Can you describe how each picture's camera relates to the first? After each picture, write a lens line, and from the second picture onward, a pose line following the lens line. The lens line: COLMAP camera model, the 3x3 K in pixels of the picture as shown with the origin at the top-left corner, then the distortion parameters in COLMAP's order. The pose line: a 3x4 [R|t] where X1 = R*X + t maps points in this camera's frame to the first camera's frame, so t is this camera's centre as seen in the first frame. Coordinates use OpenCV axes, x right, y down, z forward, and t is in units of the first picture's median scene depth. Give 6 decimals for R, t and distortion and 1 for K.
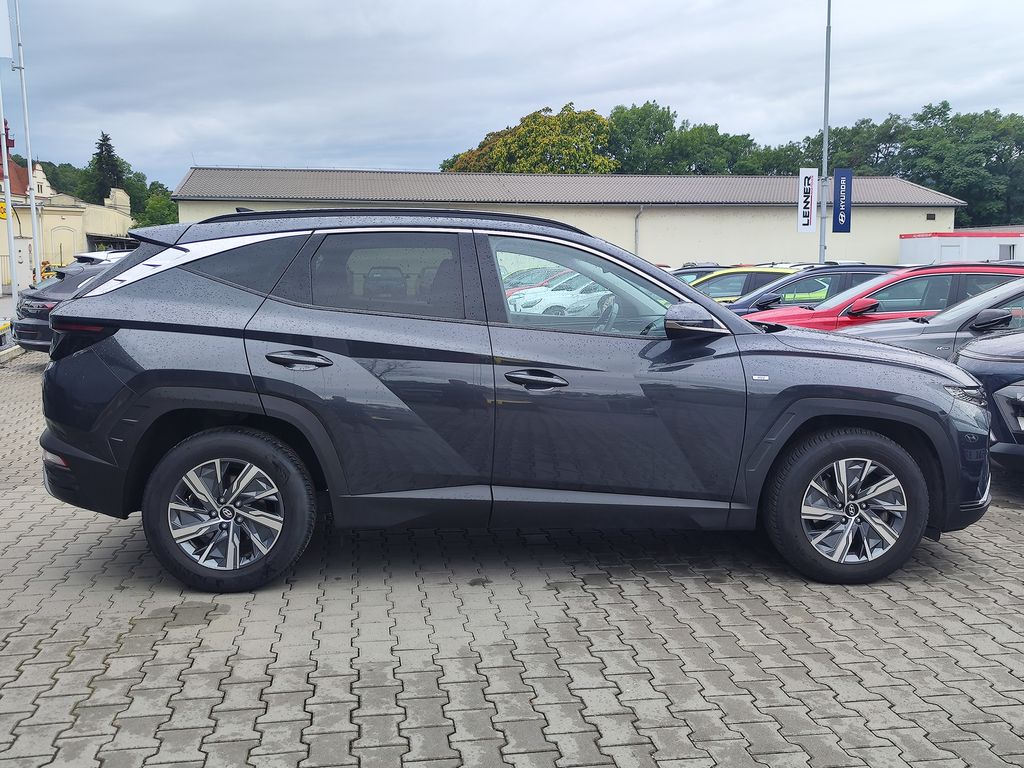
lens RADIAL K [[1035.2, 0, 512.0], [0, 1035.2, 384.0], [0, 0, 1]] dist [0.079303, -0.140816]
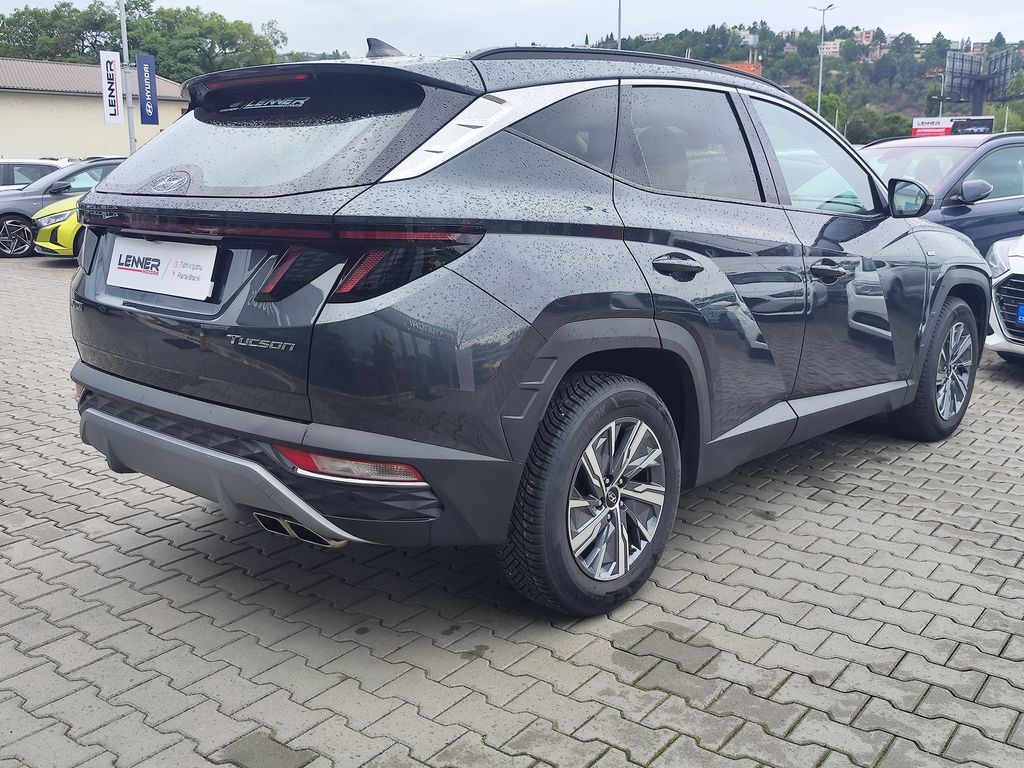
lens RADIAL K [[1035.2, 0, 512.0], [0, 1035.2, 384.0], [0, 0, 1]] dist [0.079303, -0.140816]
pose [[0.710189, -0.146919, 0.688510, -0.761571], [0.082199, 0.988598, 0.126166, -0.040522], [-0.699196, -0.033007, 0.714168, 0.549216]]
